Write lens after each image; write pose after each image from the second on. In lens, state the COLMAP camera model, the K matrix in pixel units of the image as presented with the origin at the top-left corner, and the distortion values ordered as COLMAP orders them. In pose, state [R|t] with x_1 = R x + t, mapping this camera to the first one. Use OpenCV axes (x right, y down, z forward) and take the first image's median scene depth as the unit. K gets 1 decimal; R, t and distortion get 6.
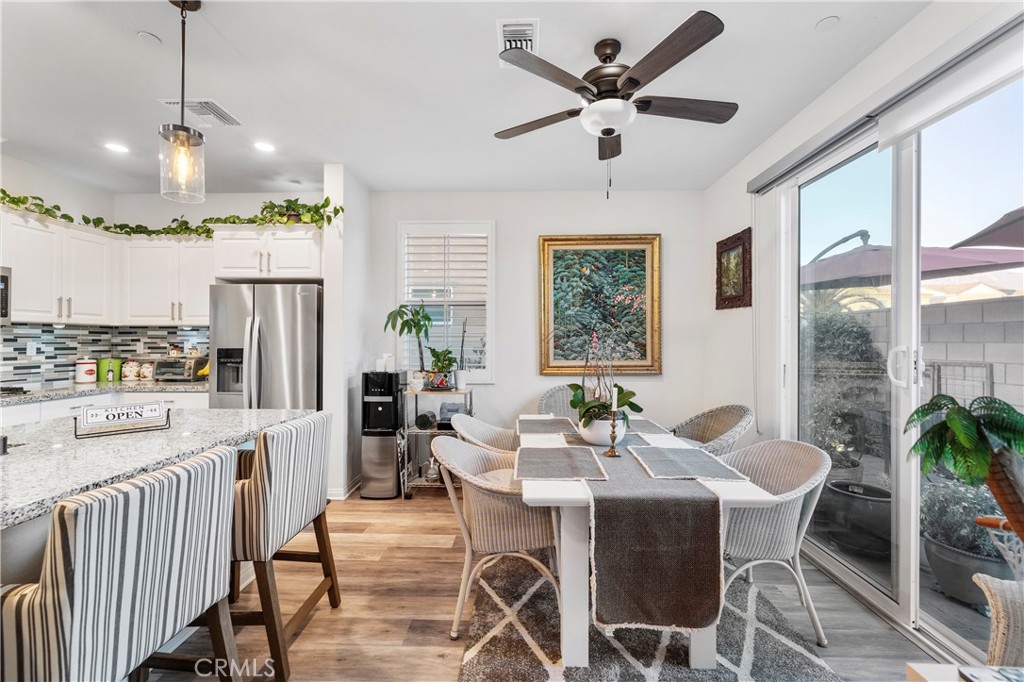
lens RADIAL K [[430.4, 0, 509.1], [0, 430.4, 339.9], [0, 0, 1]] dist [-0.000955, 0.000070]
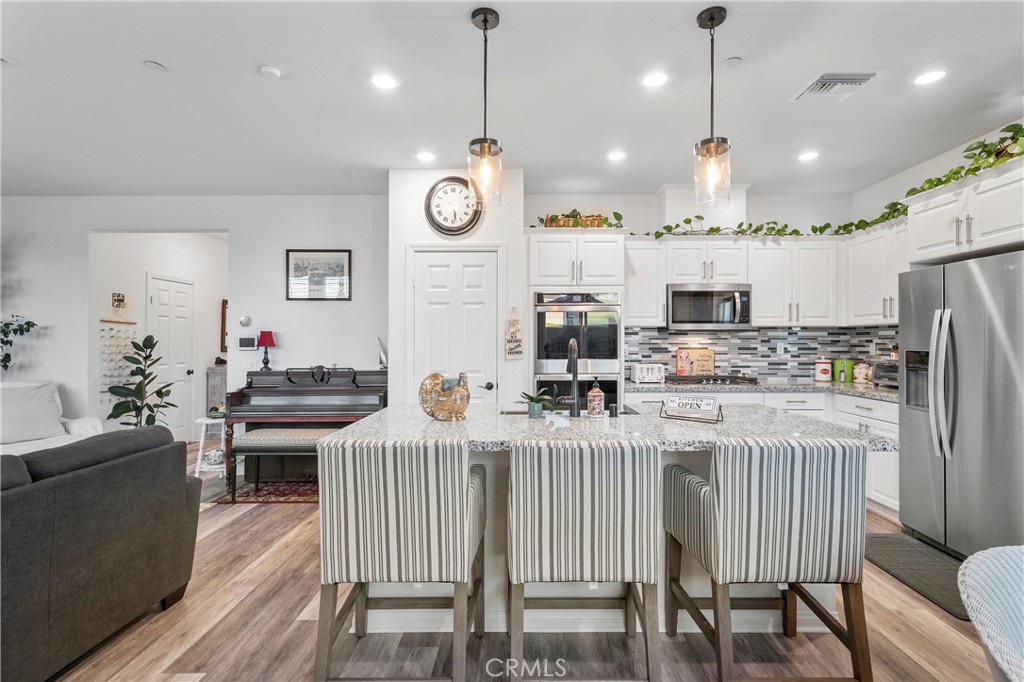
lens RADIAL K [[481.9, 0, 529.1], [0, 481.9, 341.0], [0, 0, 1]] dist [-0.001957, -0.000043]
pose [[0.041730, -0.003435, -0.999123, 0.197788], [0.004051, 0.999986, -0.003268, 0.001301], [0.999121, -0.003911, 0.041743, 0.245323]]
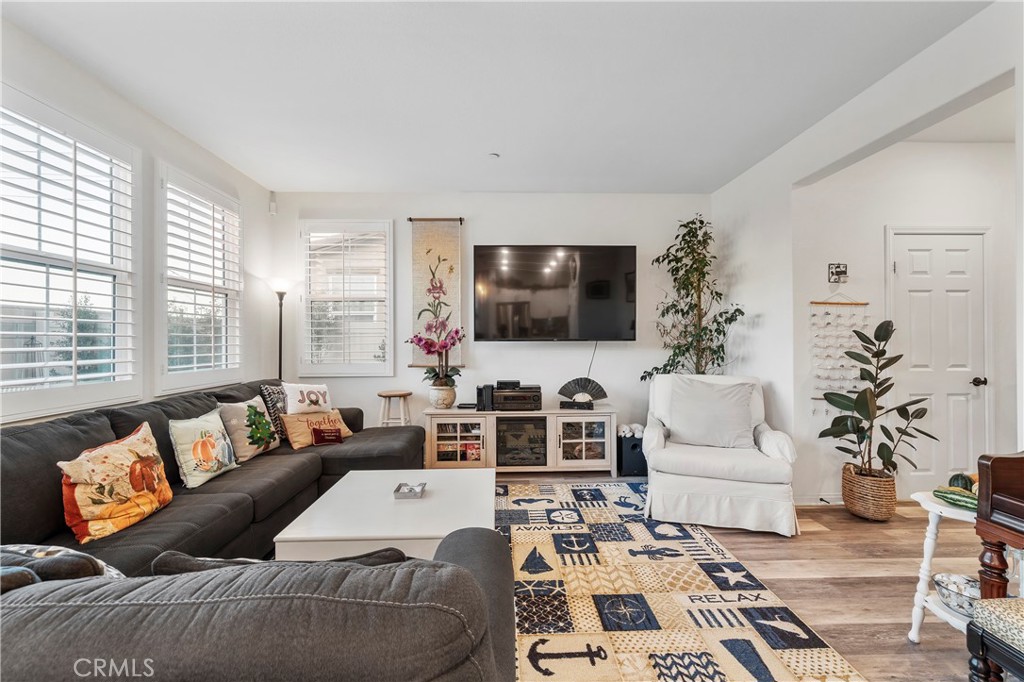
lens RADIAL K [[423.7, 0, 511.3], [0, 423.7, 336.9], [0, 0, 1]] dist [-0.001151, -0.000033]
pose [[-0.997531, 0.002048, -0.070200, -0.511793], [0.002389, 0.999986, -0.004769, 0.009062], [0.070190, -0.004925, -0.997522, -0.061426]]
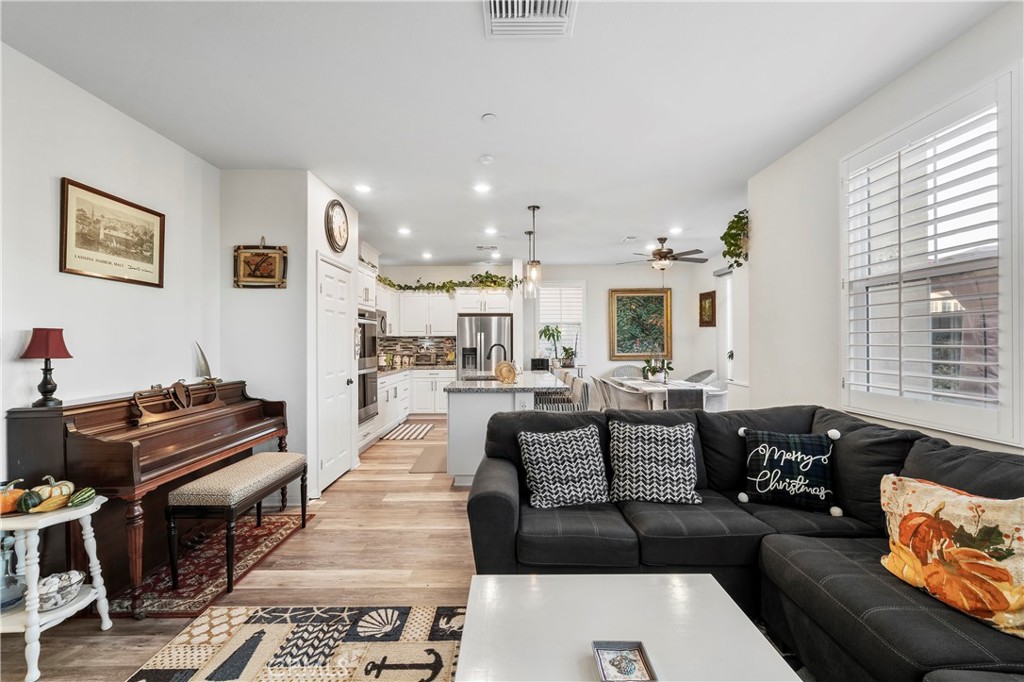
lens RADIAL K [[423.7, 0, 511.3], [0, 423.7, 336.9], [0, 0, 1]] dist [-0.001151, -0.000033]
pose [[0.999221, -0.006072, 0.038992, -0.500792], [0.006464, 0.999930, -0.009939, -0.010189], [-0.038929, 0.010183, 0.999190, -0.994651]]
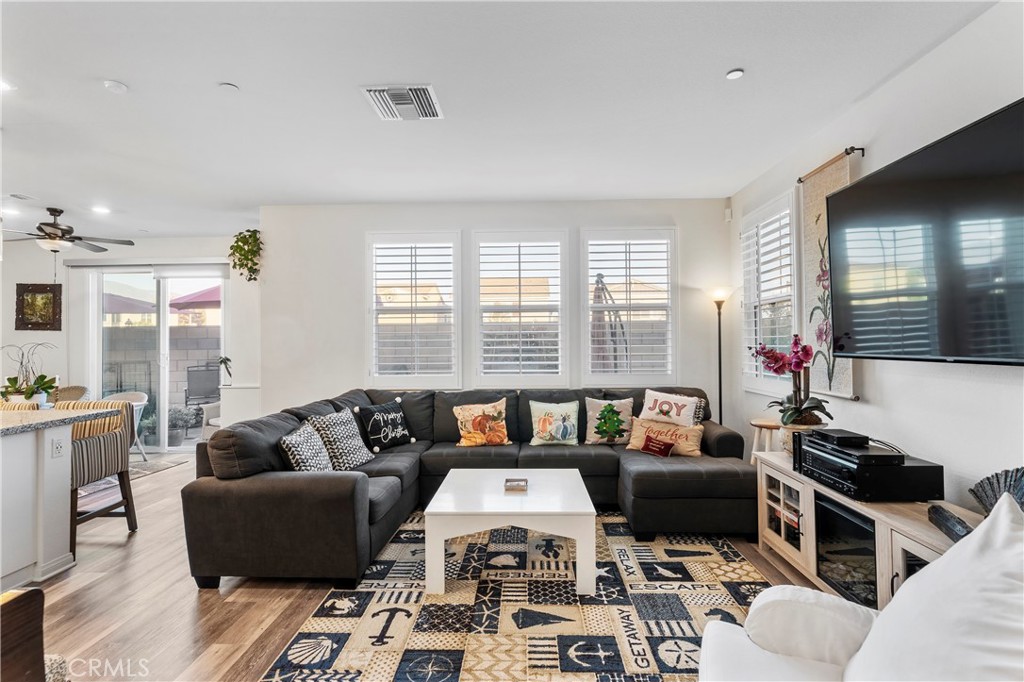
lens RADIAL K [[489.3, 0, 517.9], [0, 489.3, 339.2], [0, 0, 1]] dist [0.000487, 0.000063]
pose [[-0.017525, 0.011116, 0.999785, -1.239106], [0.009317, 0.999897, -0.010954, -0.007951], [-0.999803, 0.009123, -0.017627, -0.675911]]
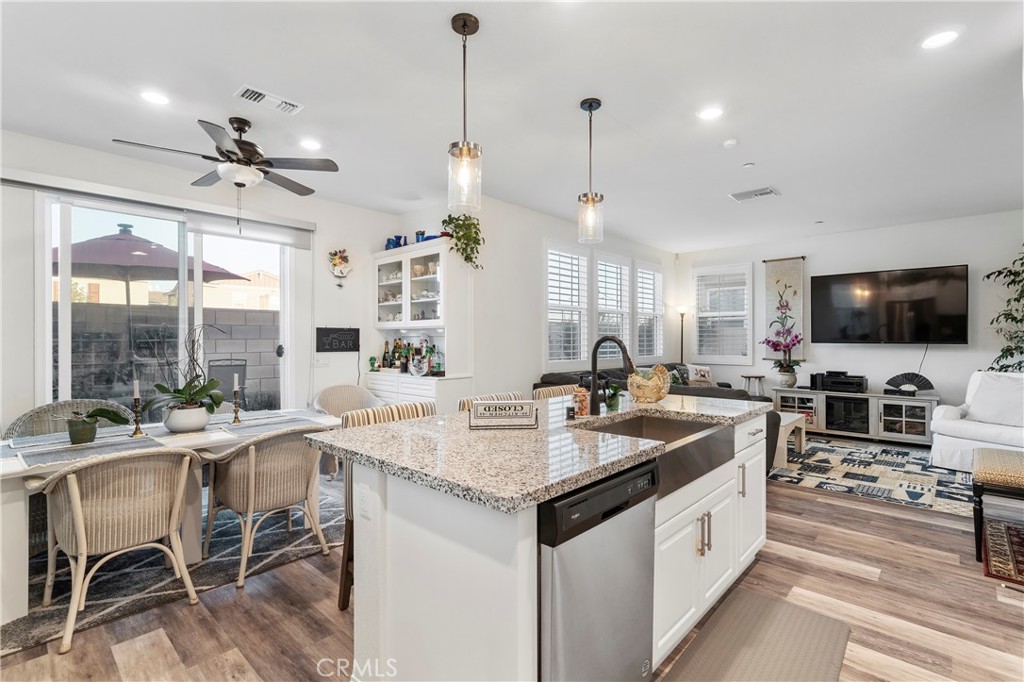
lens RADIAL K [[472.4, 0, 514.7], [0, 472.4, 337.7], [0, 0, 1]] dist [-0.001458, 0.000222]
pose [[-0.757500, -0.000321, 0.652836, -0.807609], [-0.002000, 0.999996, -0.001829, 0.000292], [-0.652833, -0.002691, -0.757497, 0.901599]]
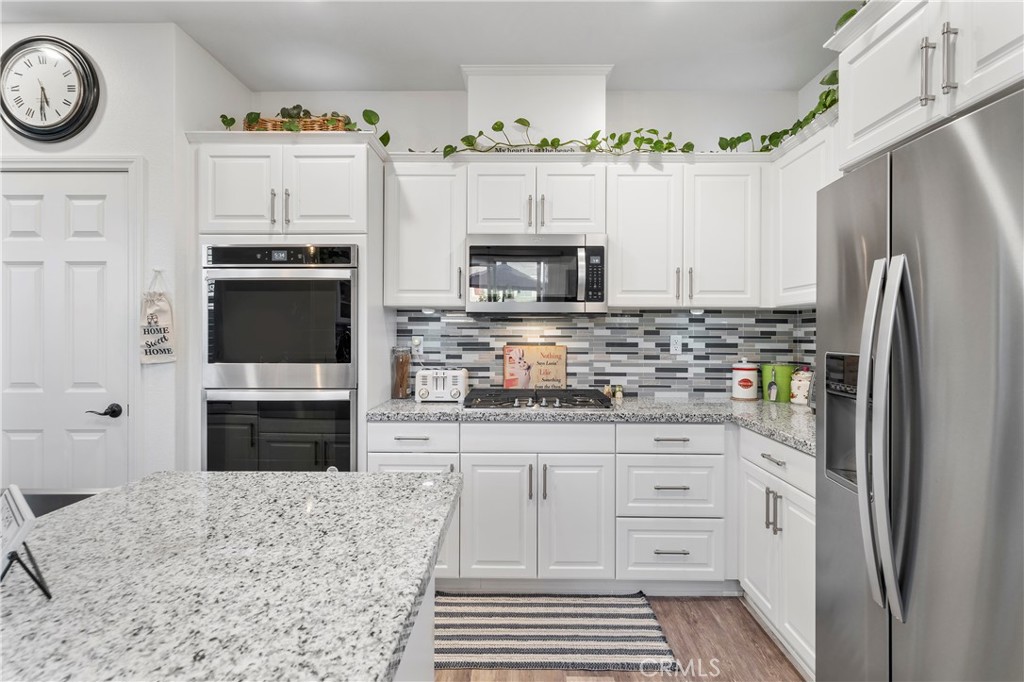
lens RADIAL K [[537.3, 0, 511.2], [0, 537.3, 333.5], [0, 0, 1]] dist [0.001399, 0.000255]
pose [[0.022821, 0.000291, -0.999740, -0.206323], [0.000443, 1.000000, 0.000302, 0.001247], [0.999739, -0.000449, 0.022821, 0.697793]]
